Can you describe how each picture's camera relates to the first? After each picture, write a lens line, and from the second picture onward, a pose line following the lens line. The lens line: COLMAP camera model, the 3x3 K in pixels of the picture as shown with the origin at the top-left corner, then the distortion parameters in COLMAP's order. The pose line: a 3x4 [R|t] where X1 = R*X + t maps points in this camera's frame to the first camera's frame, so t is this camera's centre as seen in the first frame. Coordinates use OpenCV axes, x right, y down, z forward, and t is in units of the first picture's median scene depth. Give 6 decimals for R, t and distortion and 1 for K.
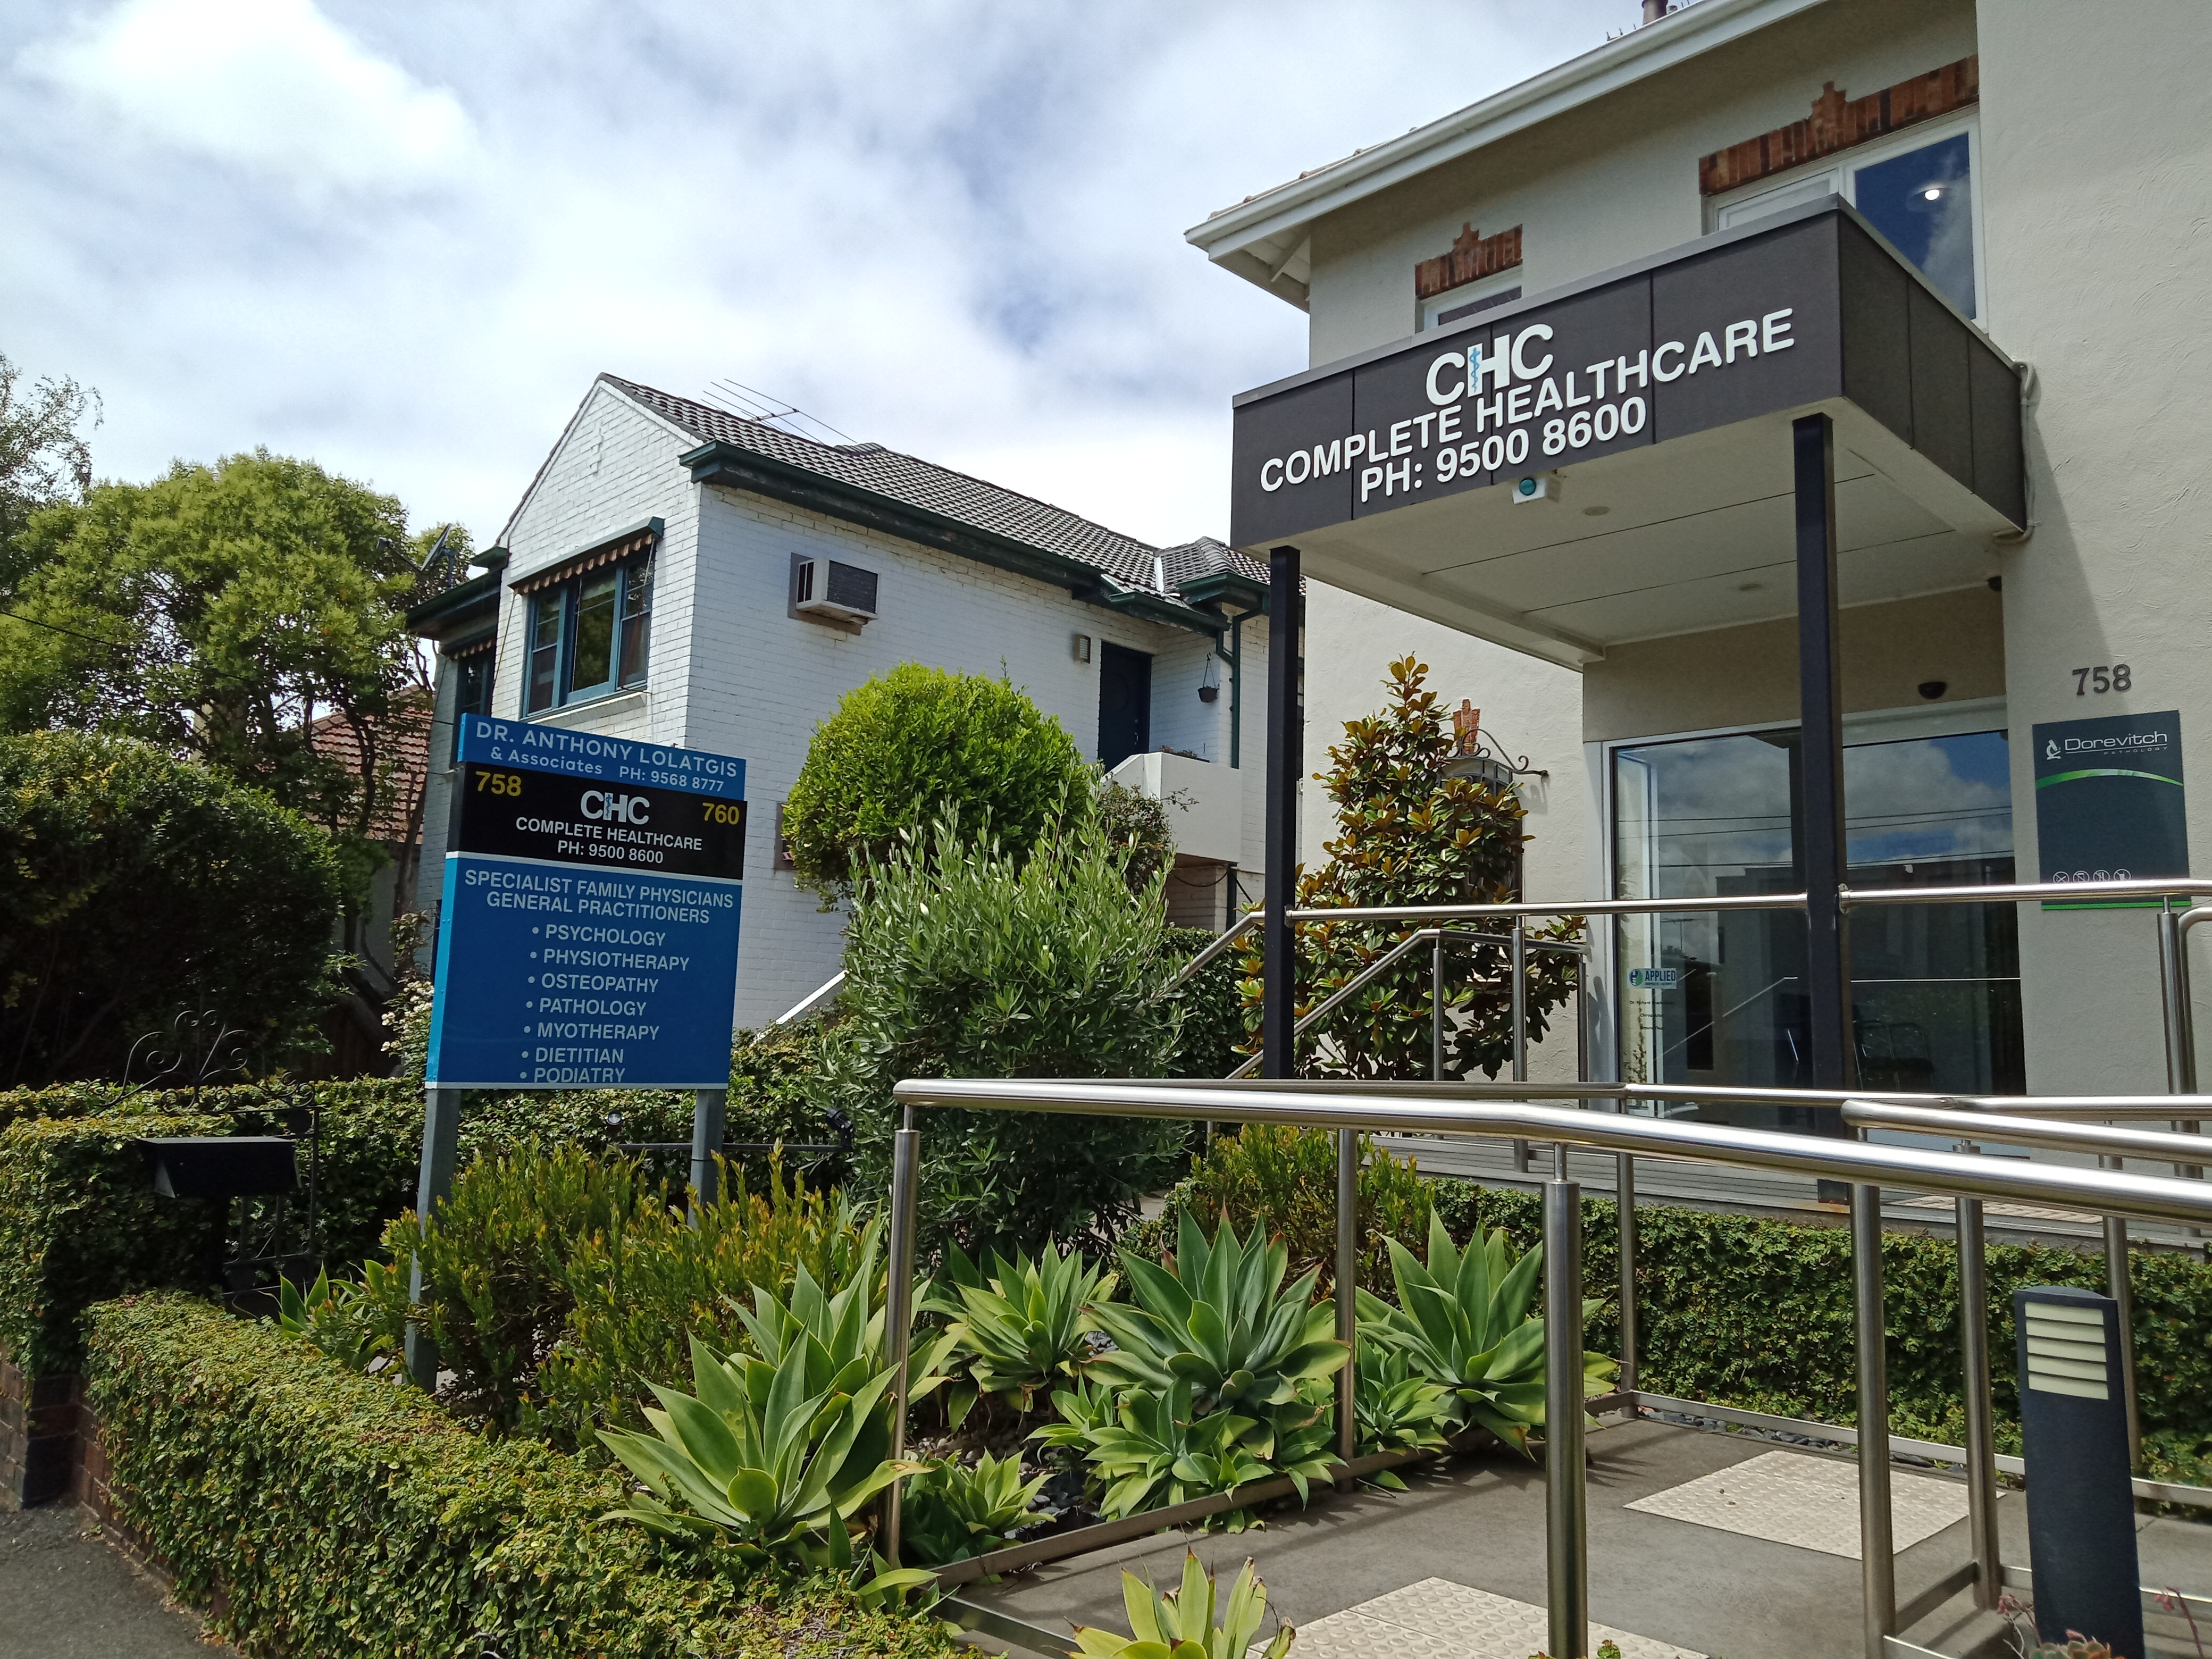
lens RADIAL K [[1611.7, 0, 1103.8], [0, 1611.7, 834.5], [0, 0, 1]] dist [0.034740, -0.017715]
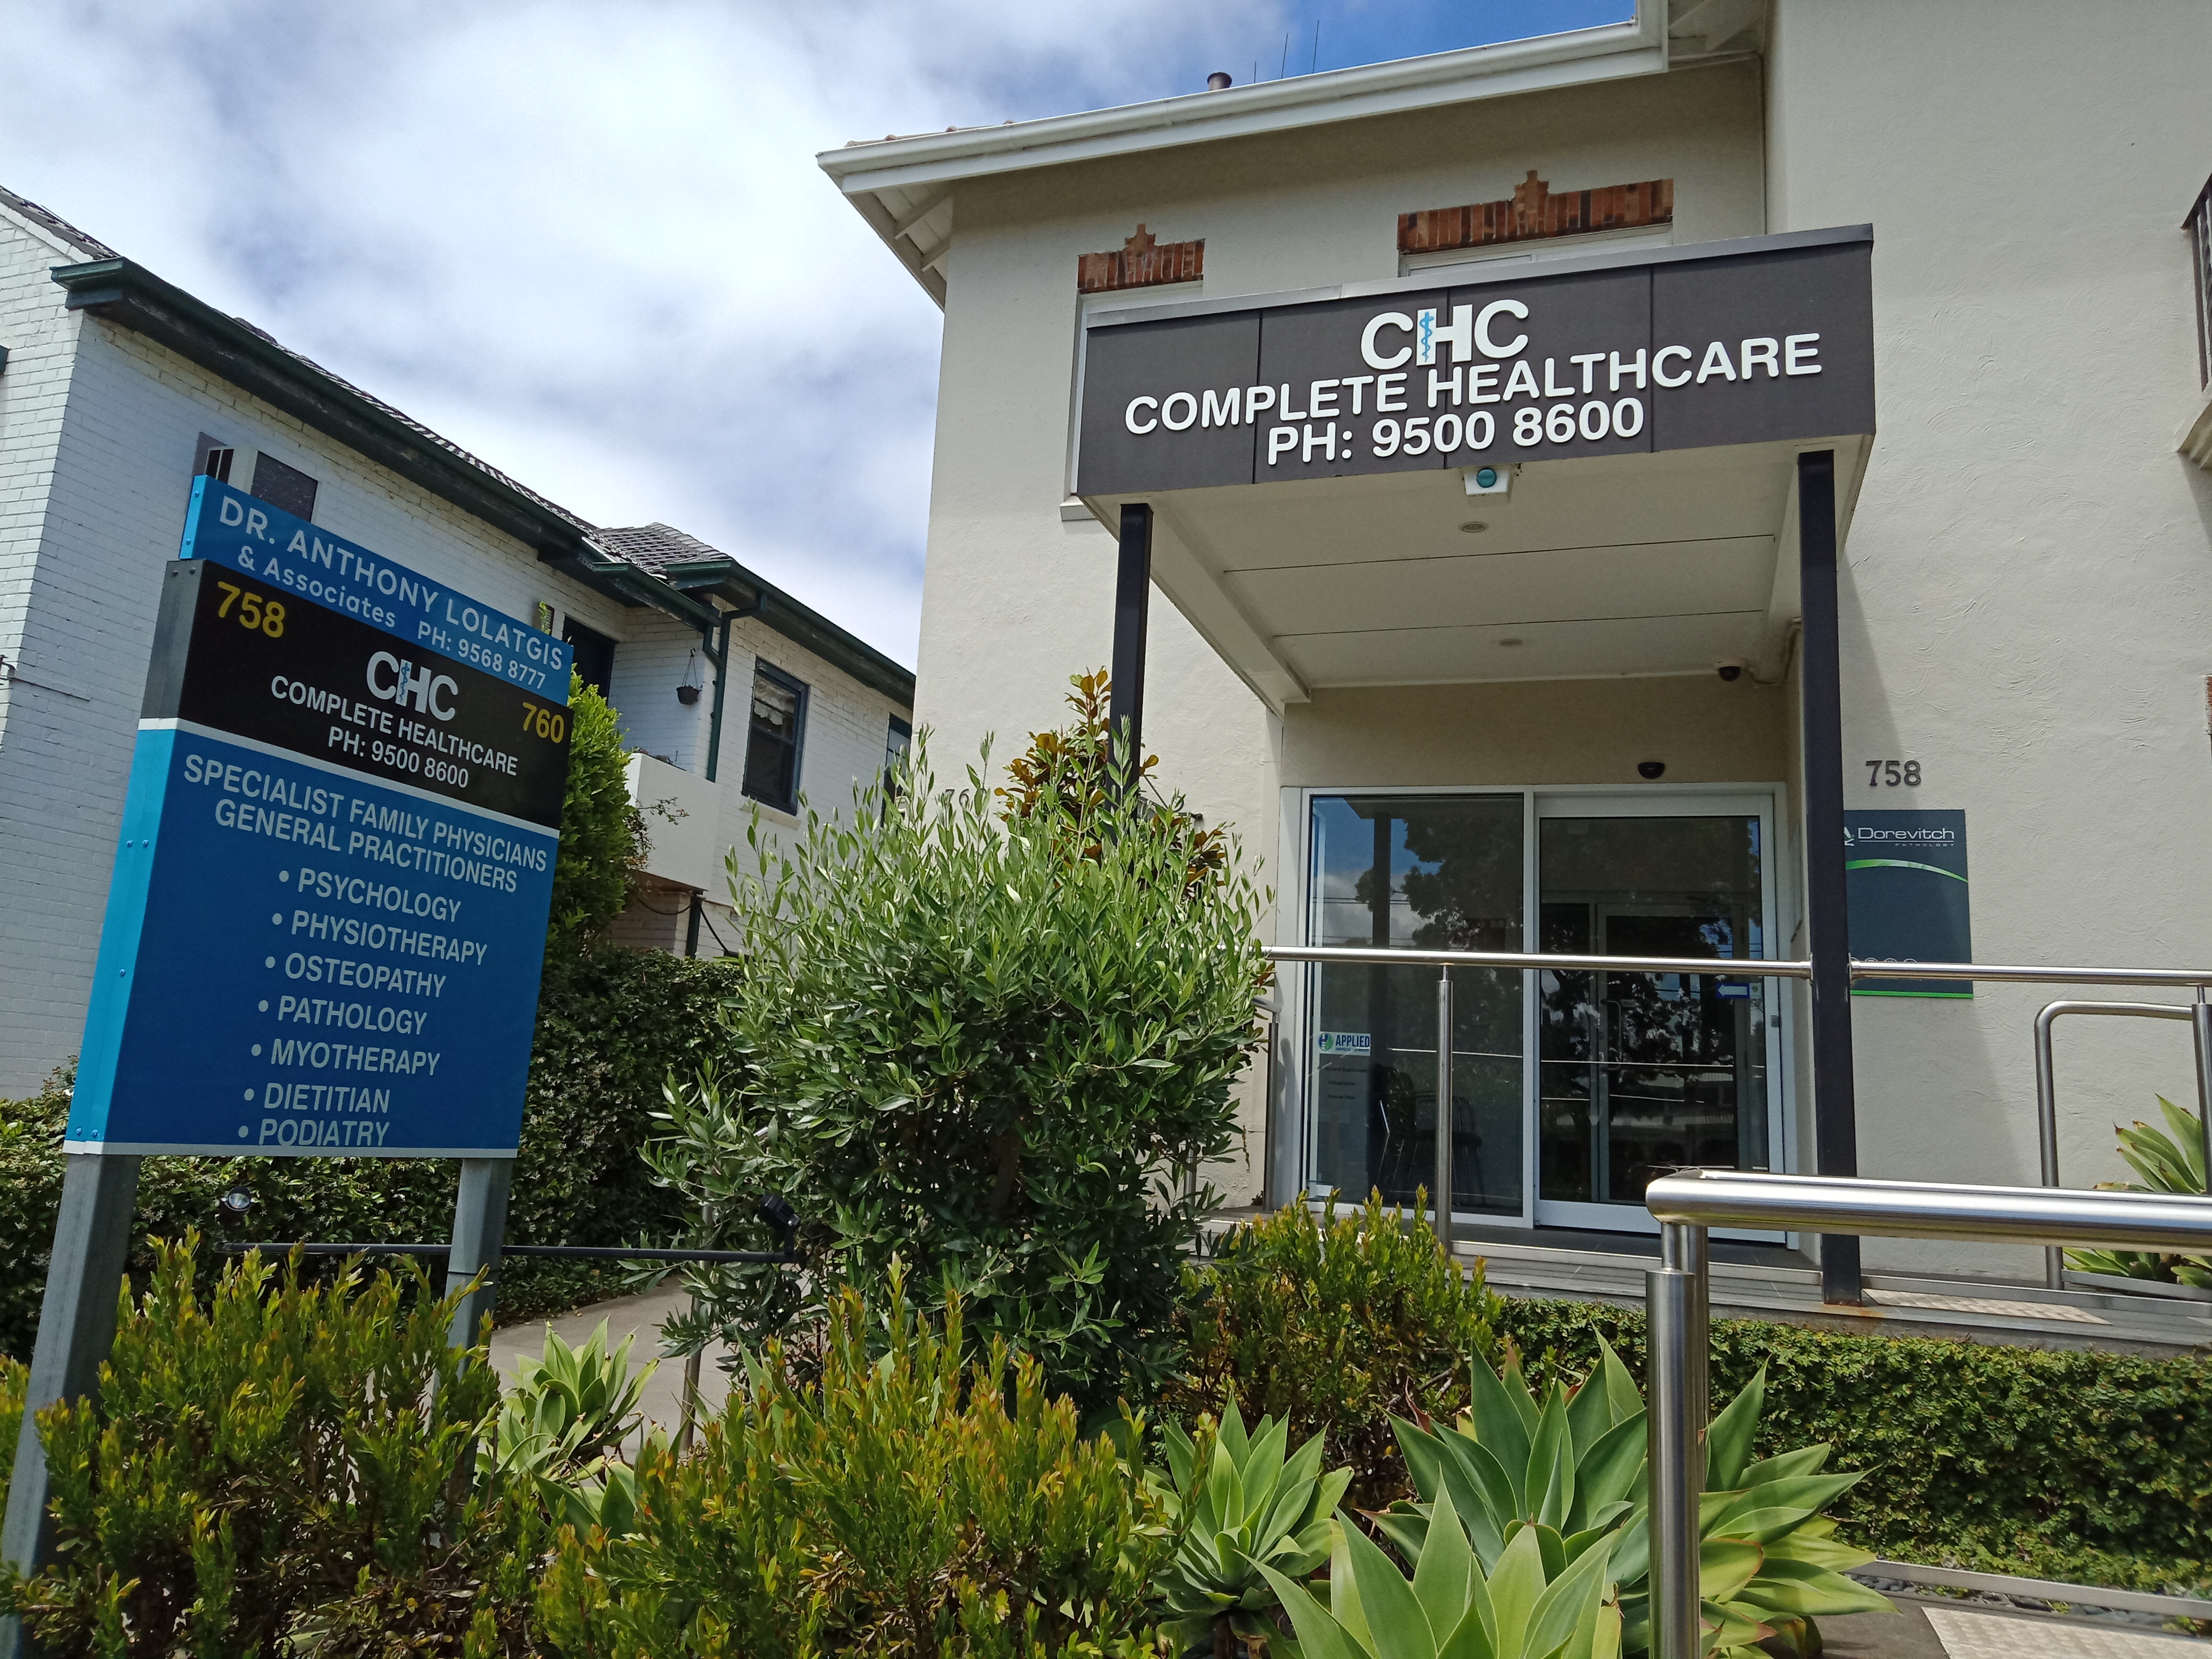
lens RADIAL K [[1615.7, 0, 1106.0], [0, 1615.7, 829.5], [0, 0, 1]] dist [0.038508, -0.037107]
pose [[0.898752, 0.101236, 0.426609, -0.280338], [-0.086089, 0.994785, -0.054700, 0.040997], [-0.429922, 0.012435, 0.902780, 0.297797]]
